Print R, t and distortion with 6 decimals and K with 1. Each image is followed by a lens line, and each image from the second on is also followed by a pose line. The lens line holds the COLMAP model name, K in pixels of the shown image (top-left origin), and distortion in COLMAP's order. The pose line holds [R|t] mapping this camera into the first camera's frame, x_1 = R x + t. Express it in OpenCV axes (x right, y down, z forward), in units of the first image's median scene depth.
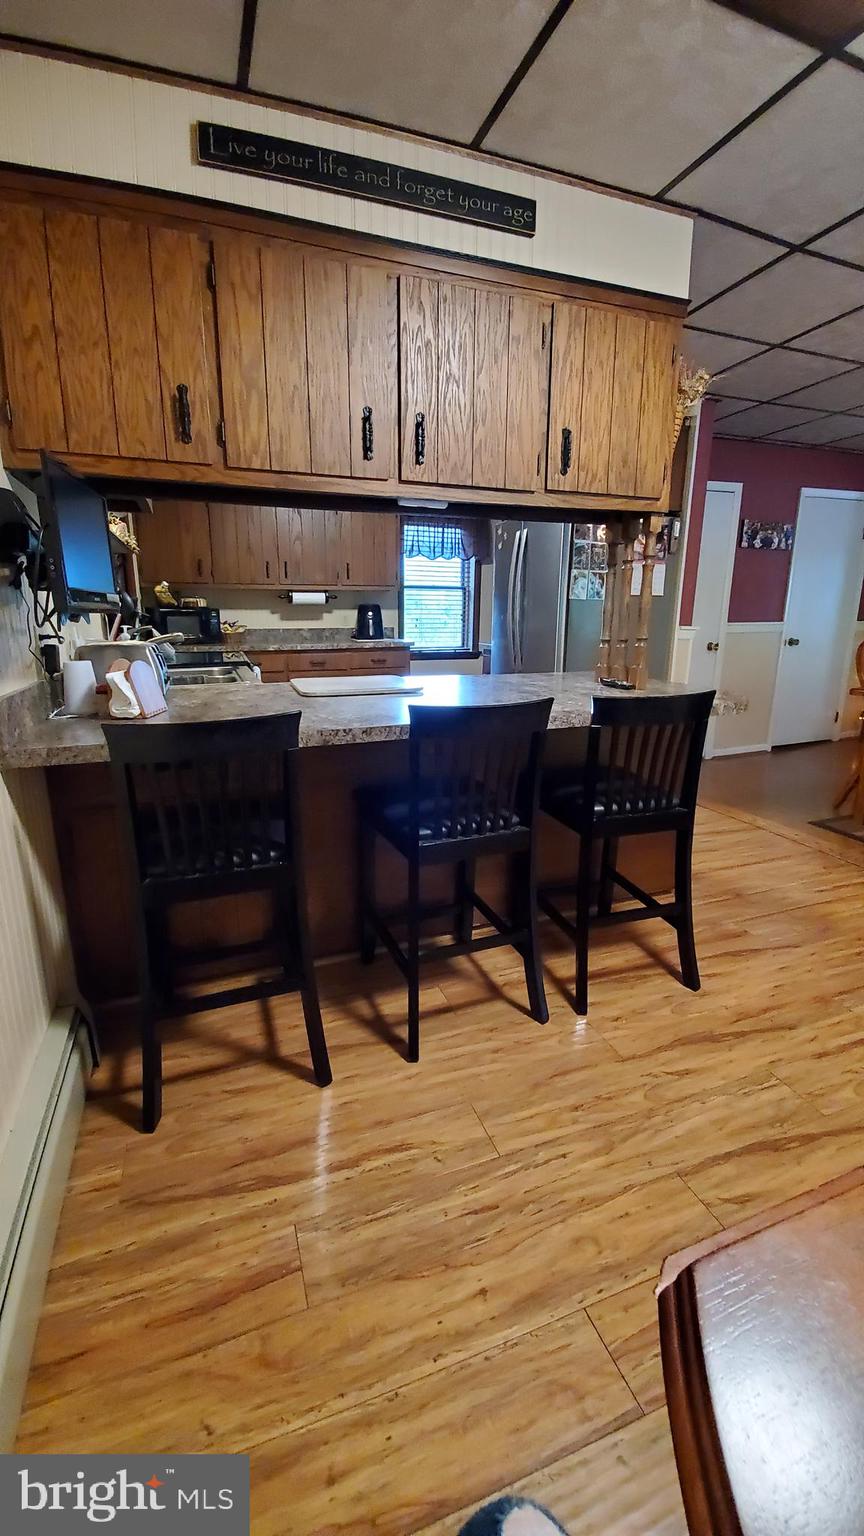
lens RADIAL K [[607.0, 0, 423.4], [0, 607.0, 754.1], [0, 0, 1]] dist [0.014483, -0.016704]
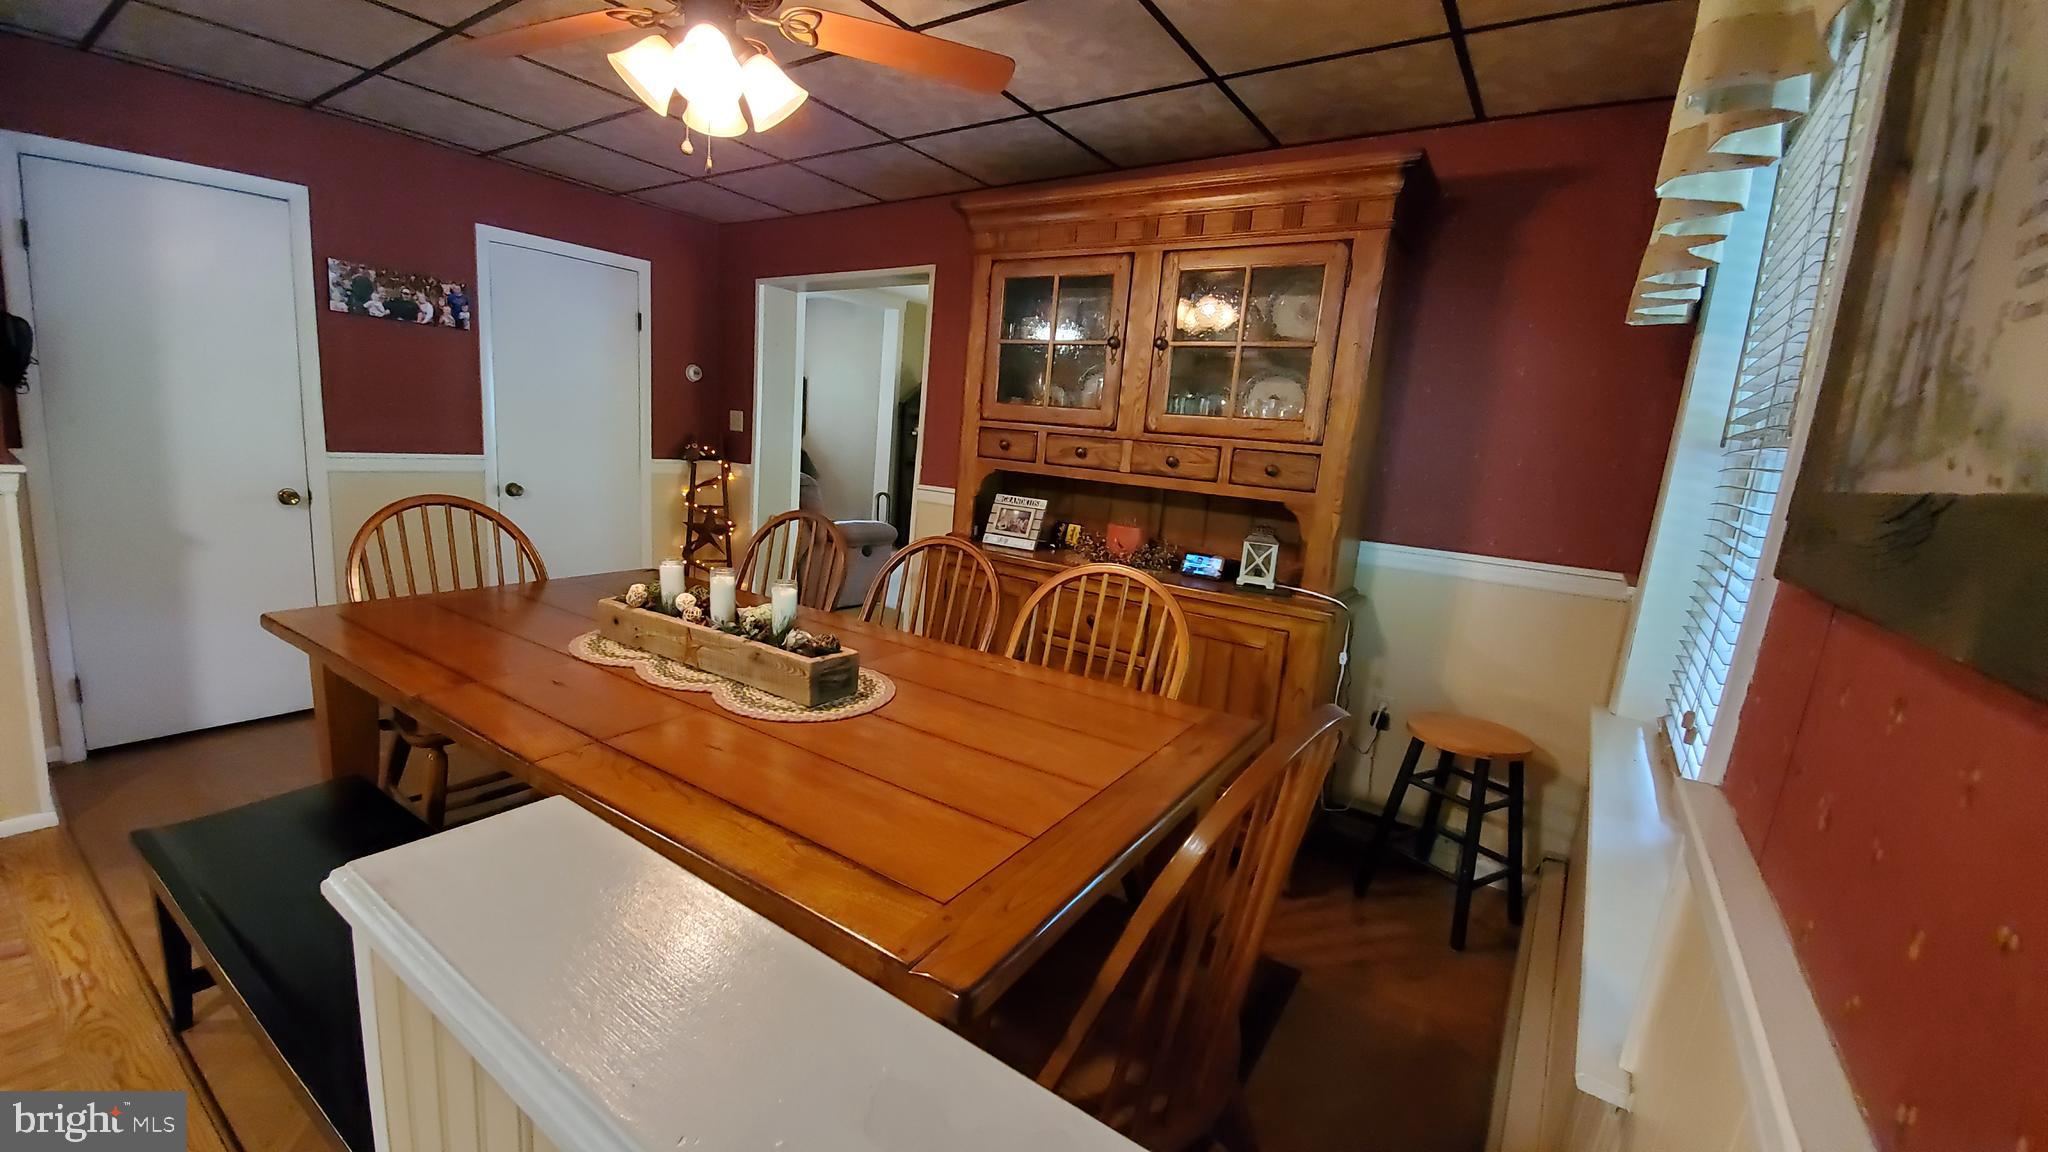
lens RADIAL K [[809.3, 0, 1006.0], [0, 809.3, 585.0], [0, 0, 1]] dist [0.014483, -0.016704]
pose [[0.818484, -0.041670, 0.573016, 0.544268], [0.055438, 0.998440, -0.006580, -0.062658], [-0.571848, 0.037152, 0.819518, 0.099189]]
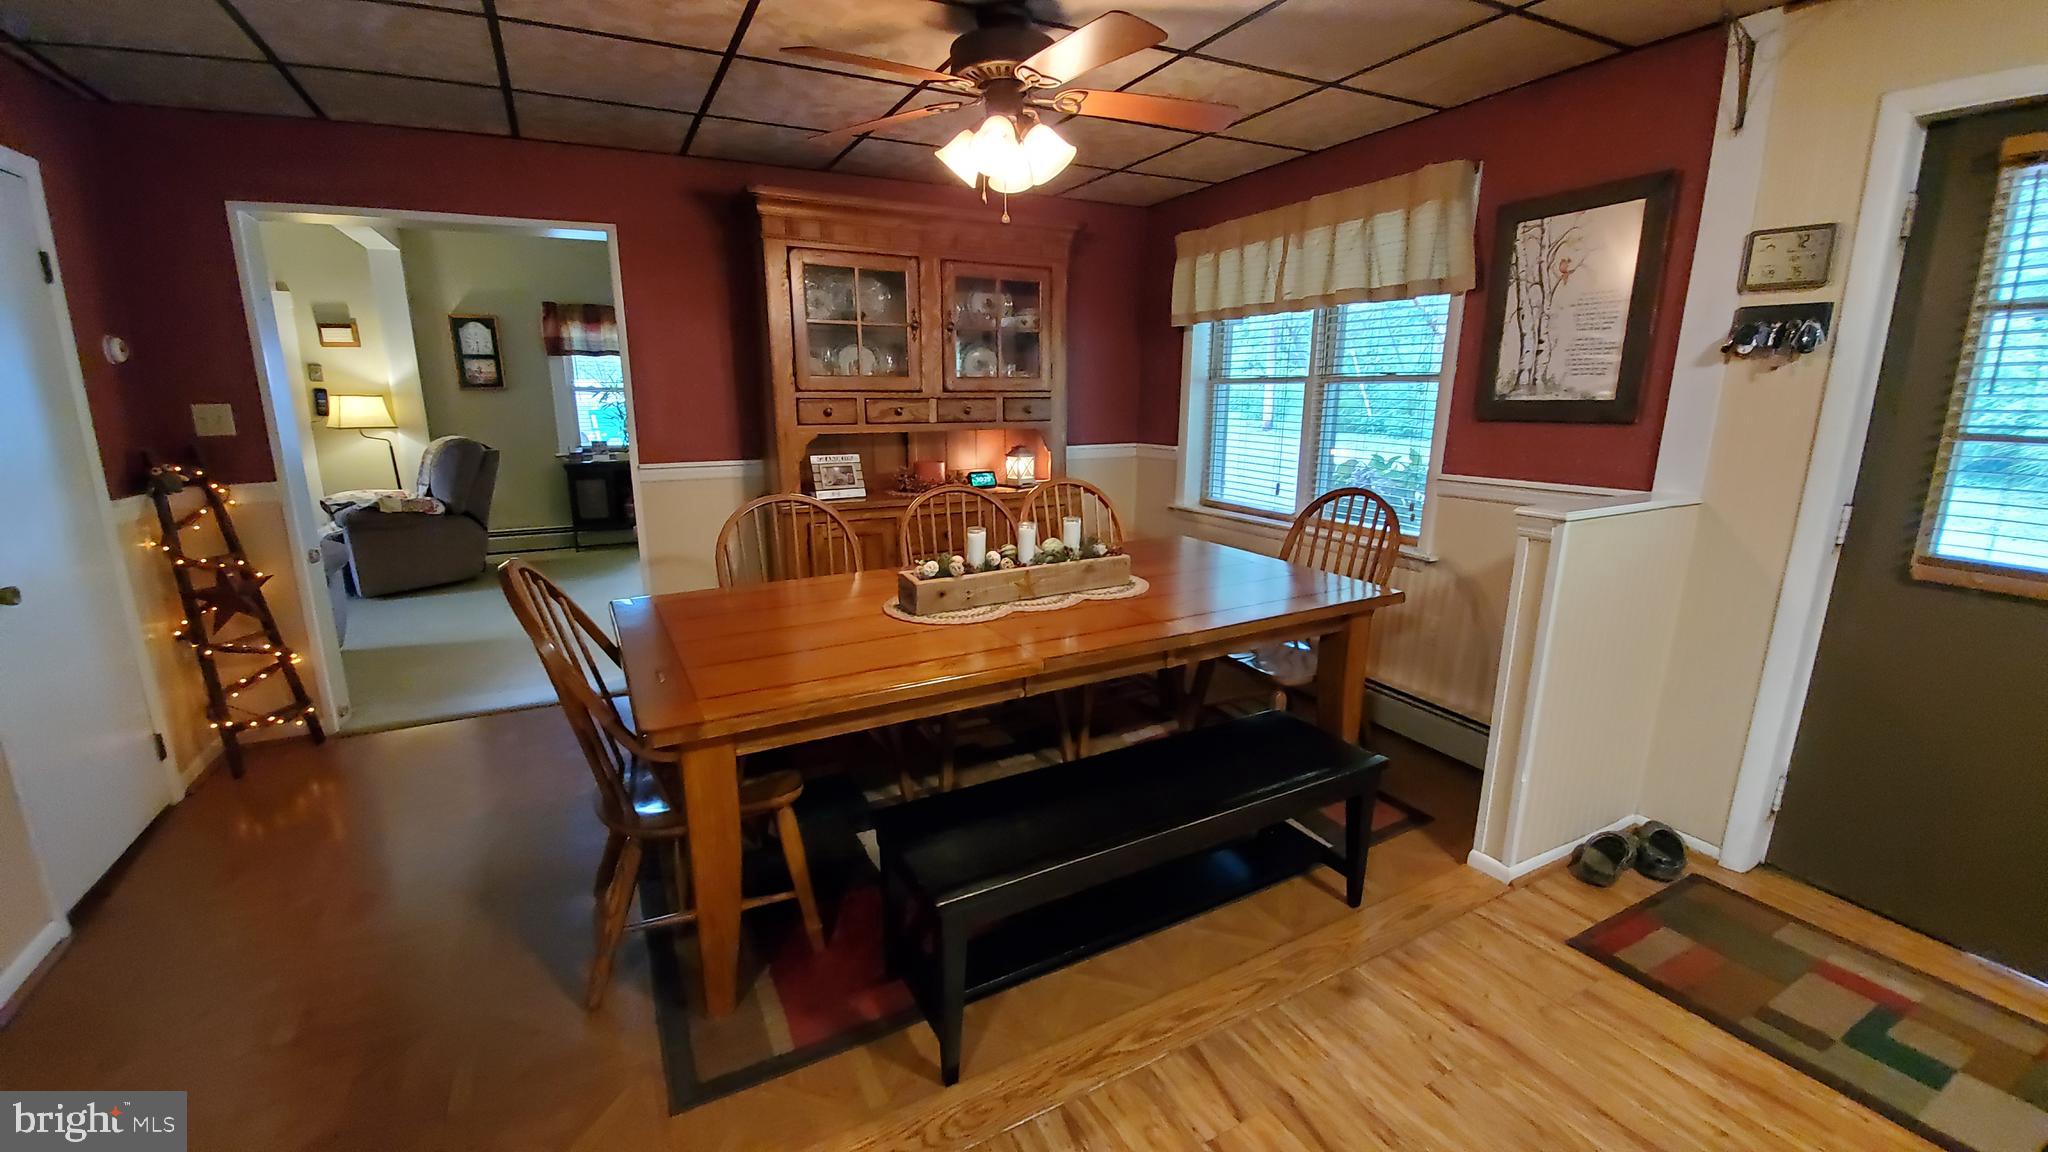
lens RADIAL K [[809.3, 0, 1006.0], [0, 809.3, 585.0], [0, 0, 1]] dist [0.014483, -0.016704]
pose [[-0.120593, -0.230917, 0.965471, 0.157920], [0.232953, 0.938828, 0.253642, -0.174100], [-0.964982, 0.255497, -0.059424, 0.529102]]
